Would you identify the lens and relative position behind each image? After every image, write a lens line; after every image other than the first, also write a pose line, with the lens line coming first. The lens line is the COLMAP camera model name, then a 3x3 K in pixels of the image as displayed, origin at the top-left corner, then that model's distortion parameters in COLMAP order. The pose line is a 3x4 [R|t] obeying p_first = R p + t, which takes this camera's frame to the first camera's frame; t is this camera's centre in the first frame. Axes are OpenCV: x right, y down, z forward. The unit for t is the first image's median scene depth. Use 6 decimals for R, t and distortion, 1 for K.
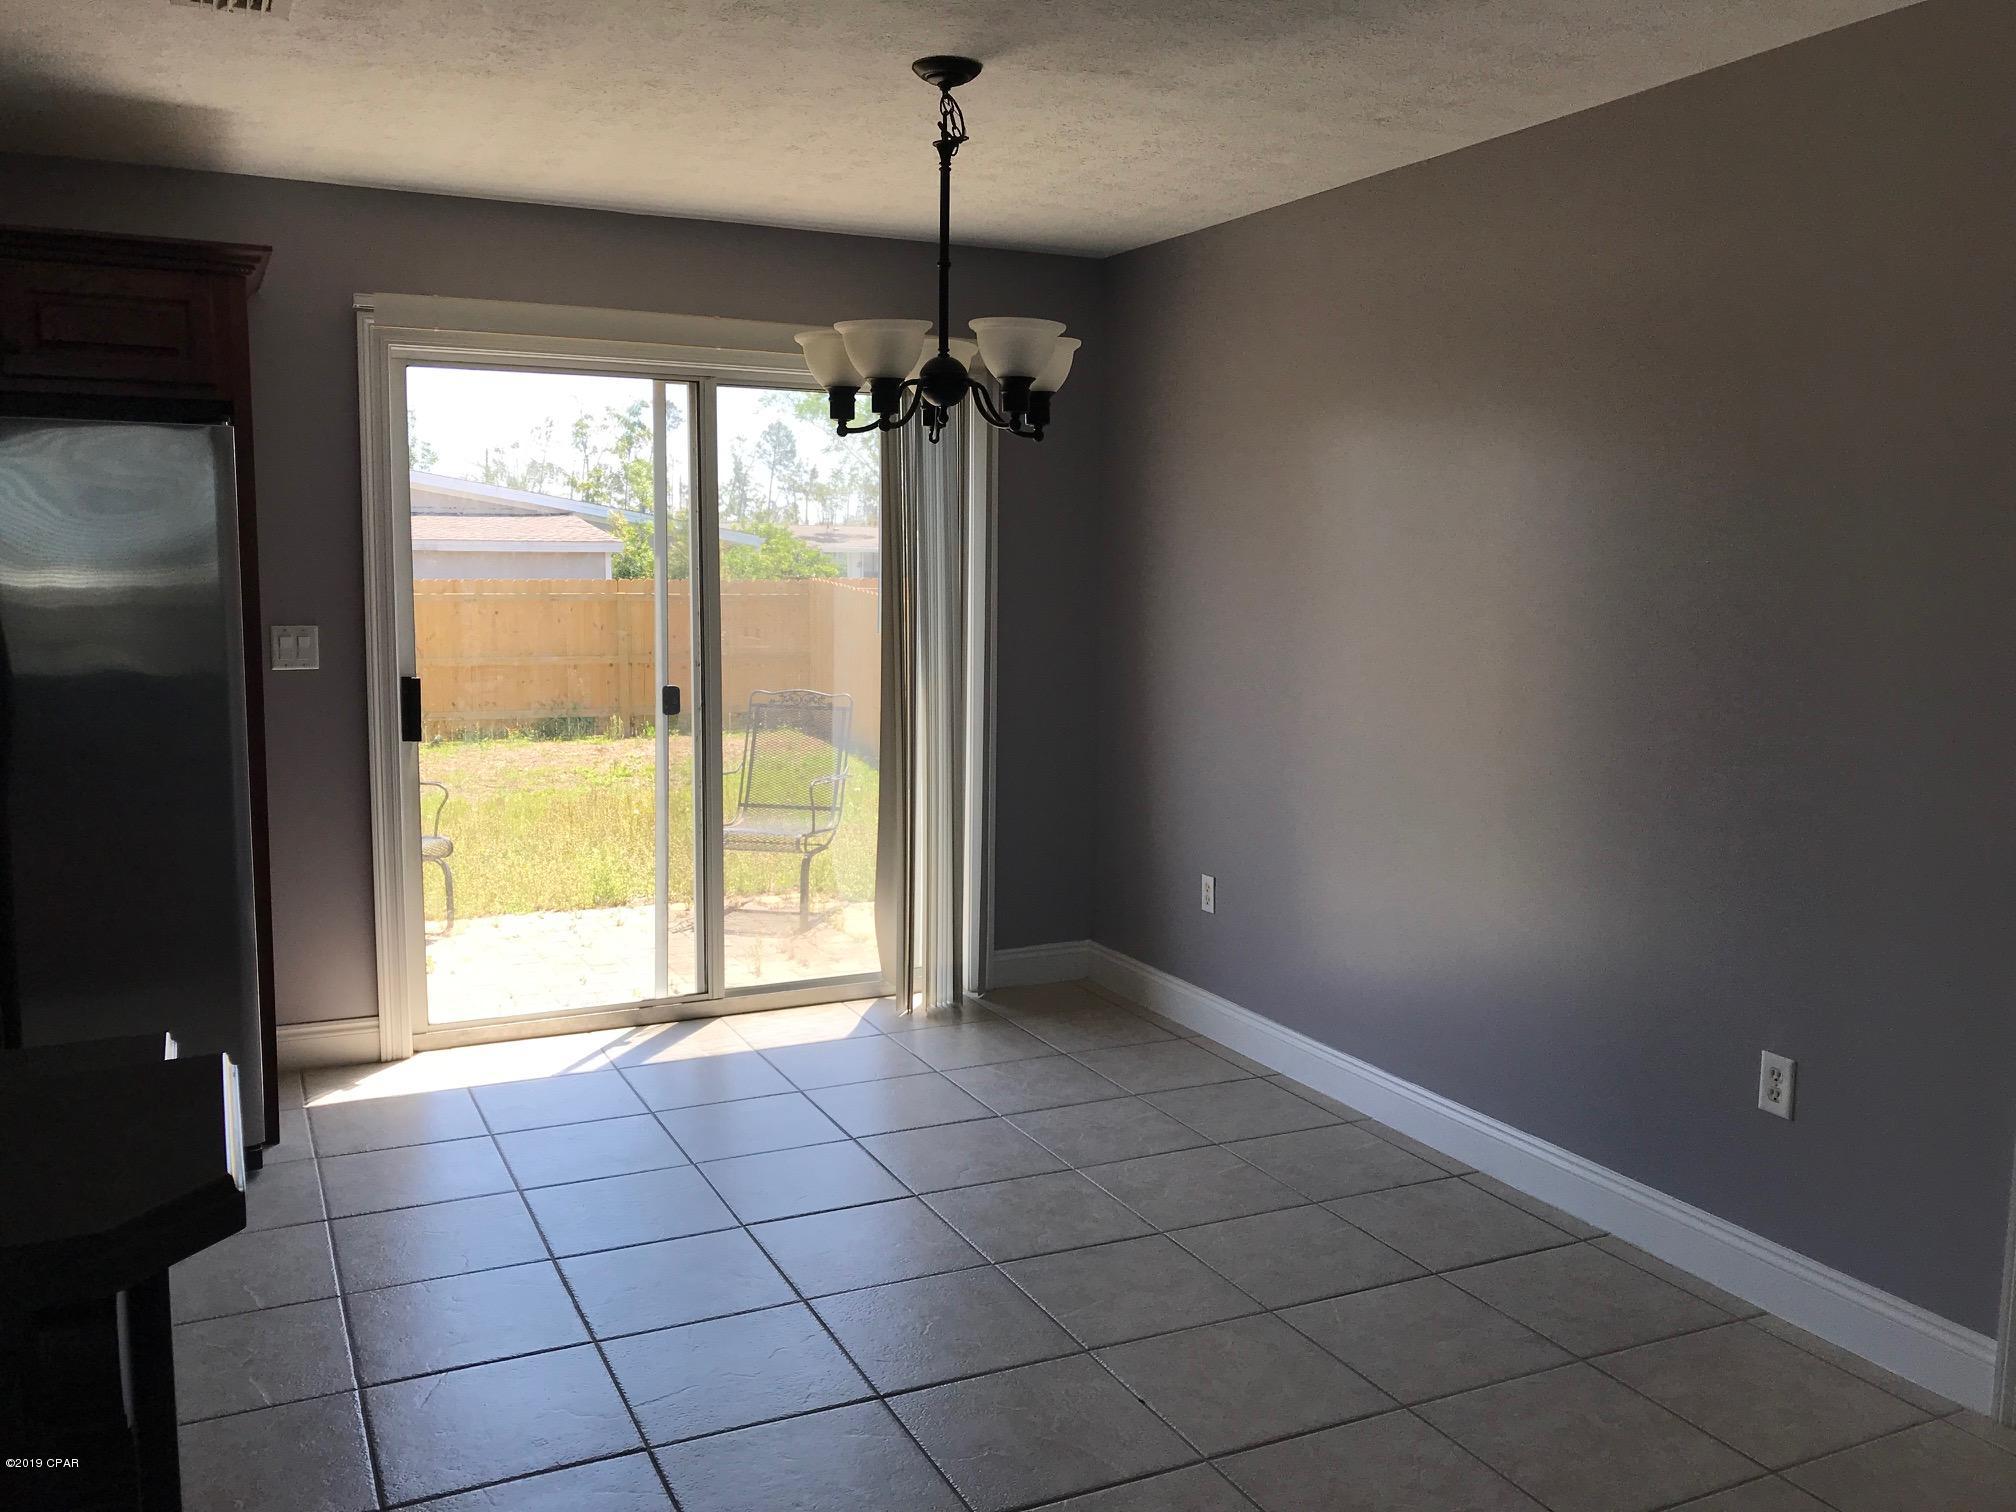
lens RADIAL K [[1678.7, 0, 1014.1], [0, 1678.7, 751.9], [0, 0, 1]] dist [0.036677, -0.023918]
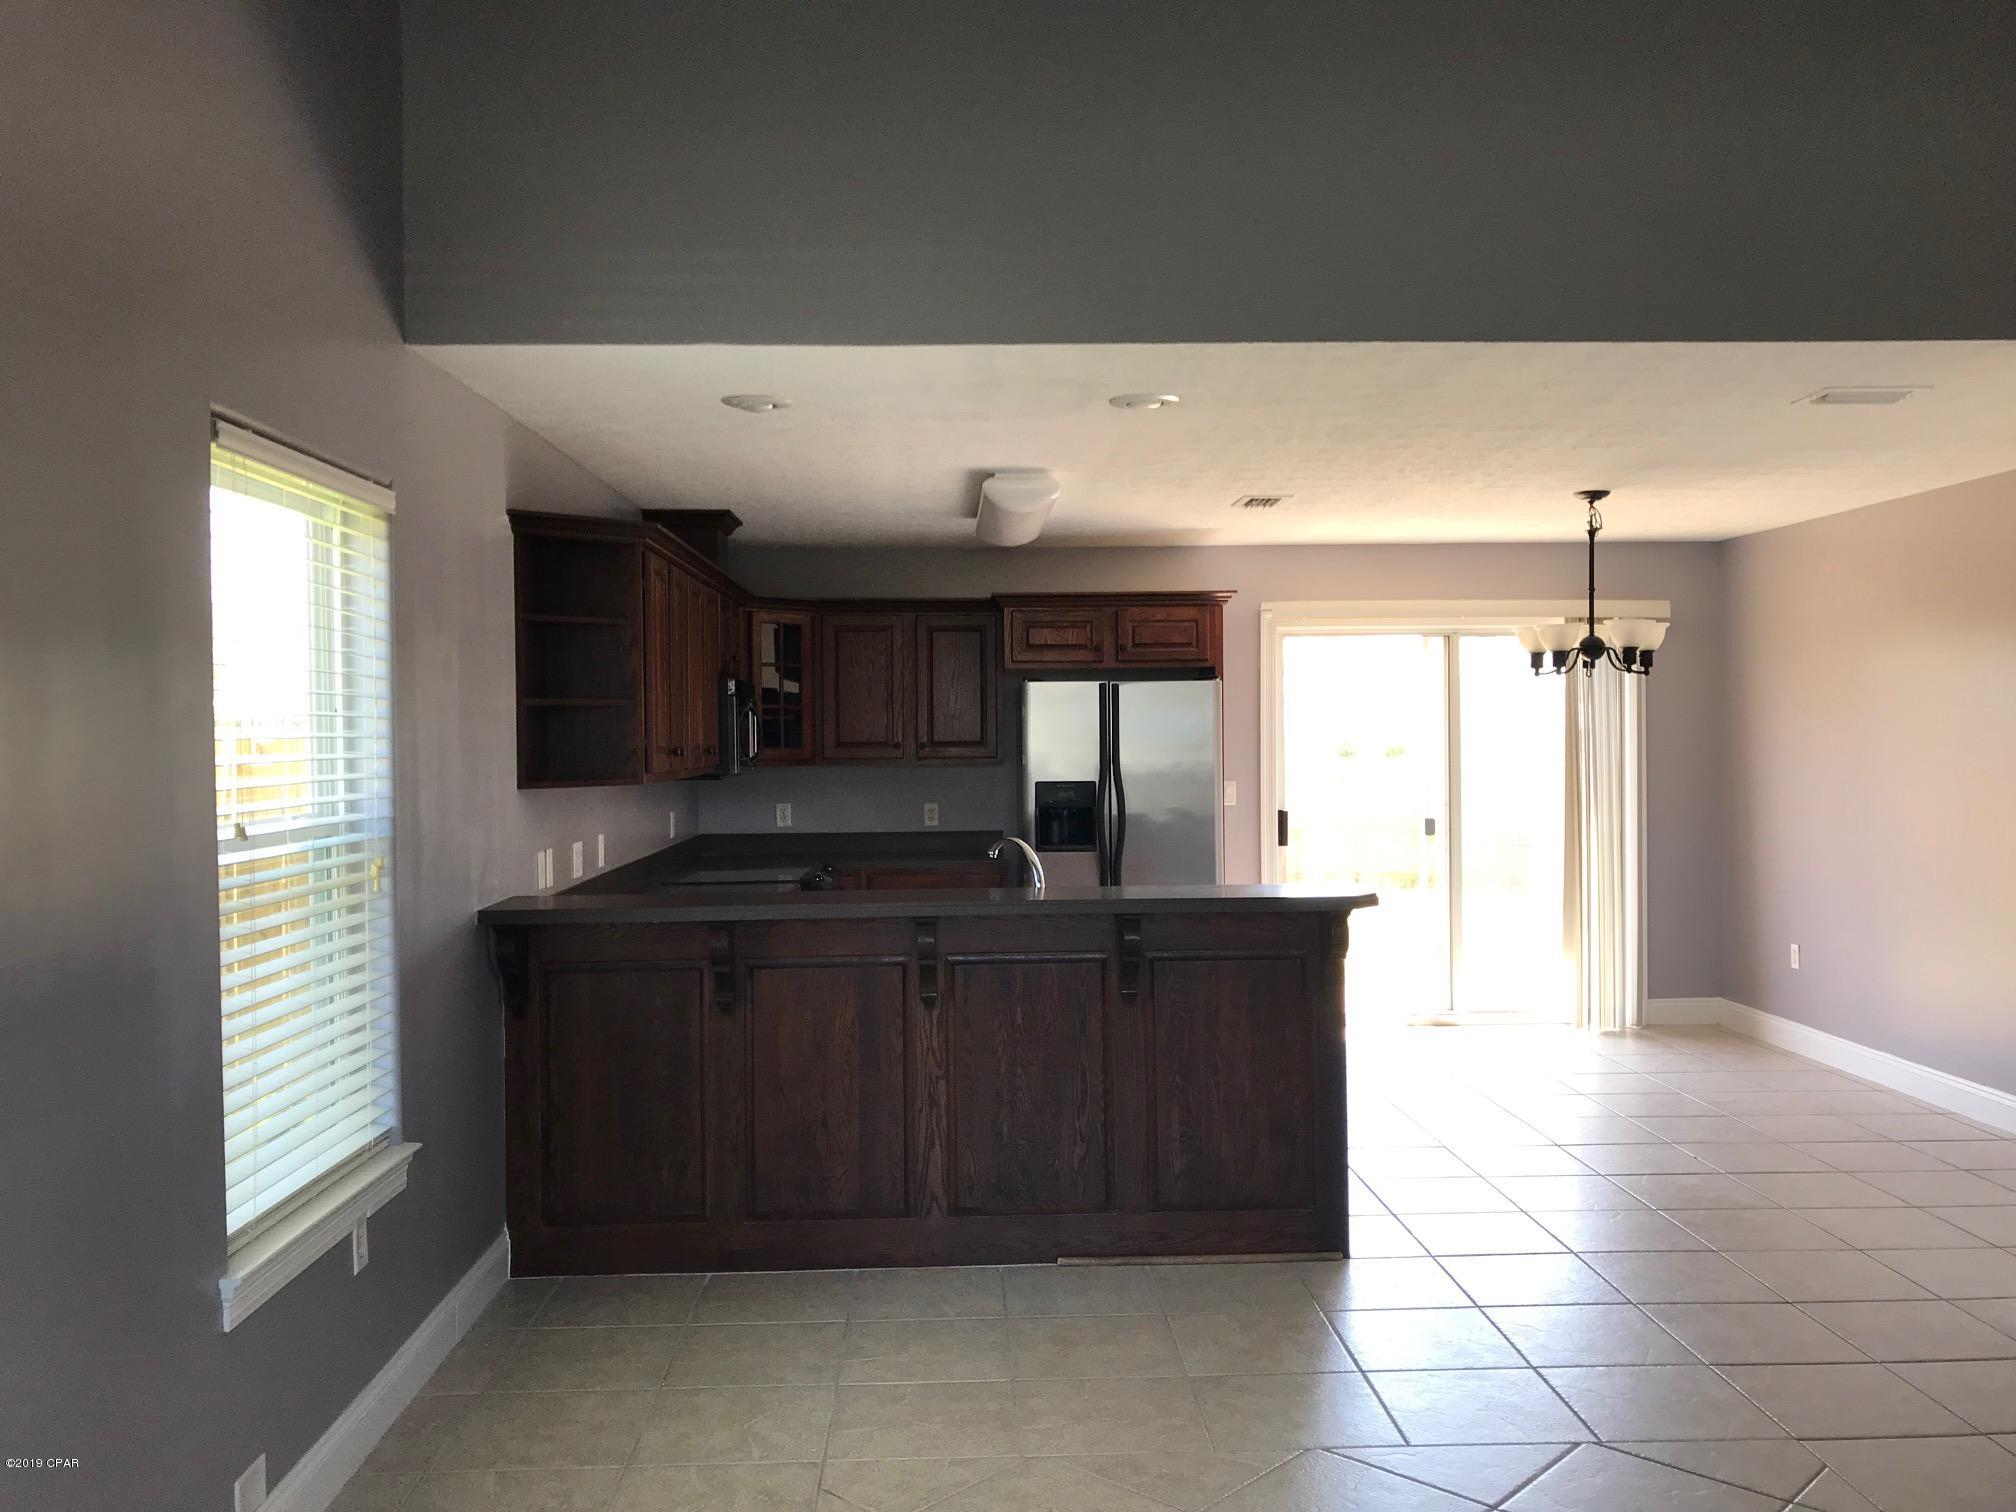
lens RADIAL K [[1678.7, 0, 1019.3], [0, 1678.7, 751.5], [0, 0, 1]] dist [0.036677, -0.023918]
pose [[0.919506, -0.015182, -0.392783, 0.088077], [-0.025748, 0.994781, -0.098727, 0.082470], [0.392232, 0.100893, 0.914317, -0.796394]]
